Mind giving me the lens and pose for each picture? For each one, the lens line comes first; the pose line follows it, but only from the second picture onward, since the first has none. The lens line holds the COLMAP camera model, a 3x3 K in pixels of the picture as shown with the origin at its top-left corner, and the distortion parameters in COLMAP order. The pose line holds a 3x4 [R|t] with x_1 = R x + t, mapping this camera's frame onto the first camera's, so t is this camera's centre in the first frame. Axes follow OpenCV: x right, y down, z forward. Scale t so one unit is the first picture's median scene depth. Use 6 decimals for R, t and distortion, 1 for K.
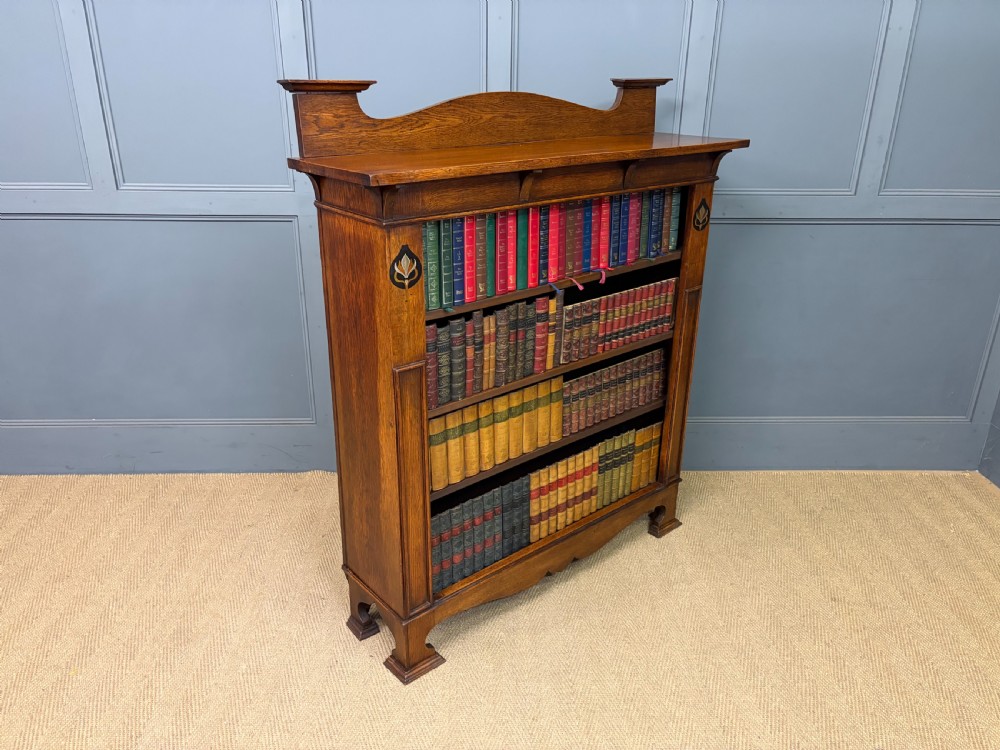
lens RADIAL K [[764.2, 0, 500.0], [0, 764.2, 375.0], [0, 0, 1]] dist [0.040983, -0.059877]
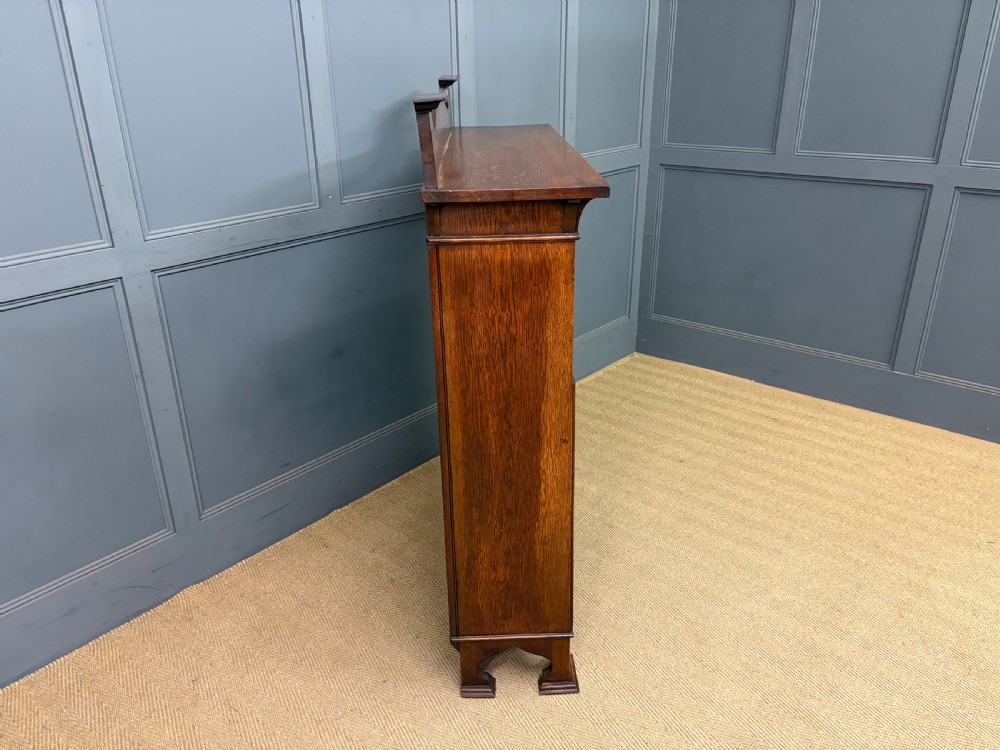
lens RADIAL K [[764.2, 0, 500.0], [0, 764.2, 375.0], [0, 0, 1]] dist [0.040983, -0.059877]
pose [[0.613435, -0.326779, 0.718966, -0.819168], [0.316396, 0.935815, 0.155384, -0.181332], [-0.723596, 0.132160, 0.677453, 0.363157]]
